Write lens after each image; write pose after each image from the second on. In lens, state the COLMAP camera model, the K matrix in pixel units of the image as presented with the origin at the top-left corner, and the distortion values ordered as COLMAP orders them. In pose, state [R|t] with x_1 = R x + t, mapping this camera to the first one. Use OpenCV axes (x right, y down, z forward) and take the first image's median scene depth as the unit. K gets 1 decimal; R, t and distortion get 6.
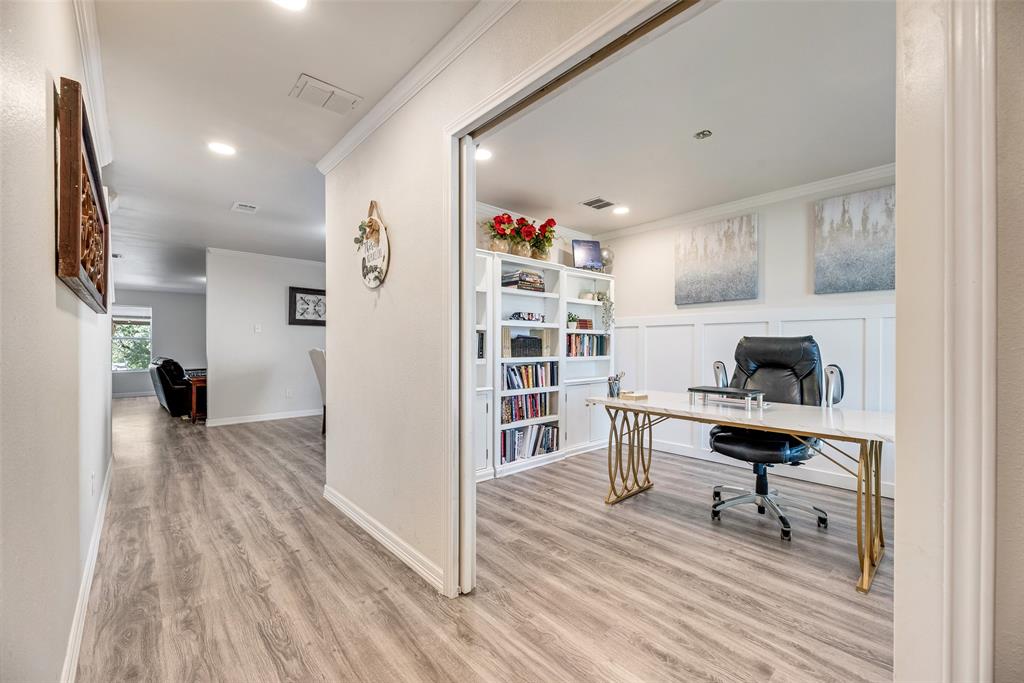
lens RADIAL K [[412.9, 0, 512.9], [0, 412.9, 343.1], [0, 0, 1]] dist [-0.001220, -0.000151]
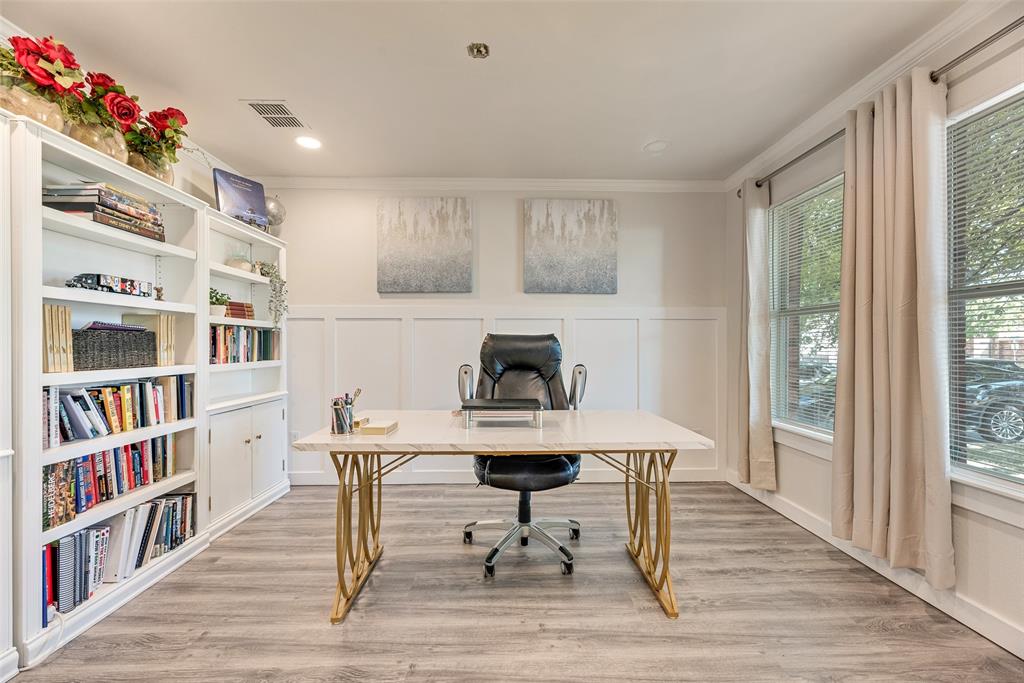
lens RADIAL K [[412.9, 0, 514.5], [0, 412.9, 346.3], [0, 0, 1]] dist [-0.001220, -0.000151]
pose [[0.650408, -0.003482, 0.759577, -0.032879], [-0.003255, 0.999968, 0.007371, 0.002644], [-0.759578, -0.007266, 0.650375, 0.346900]]
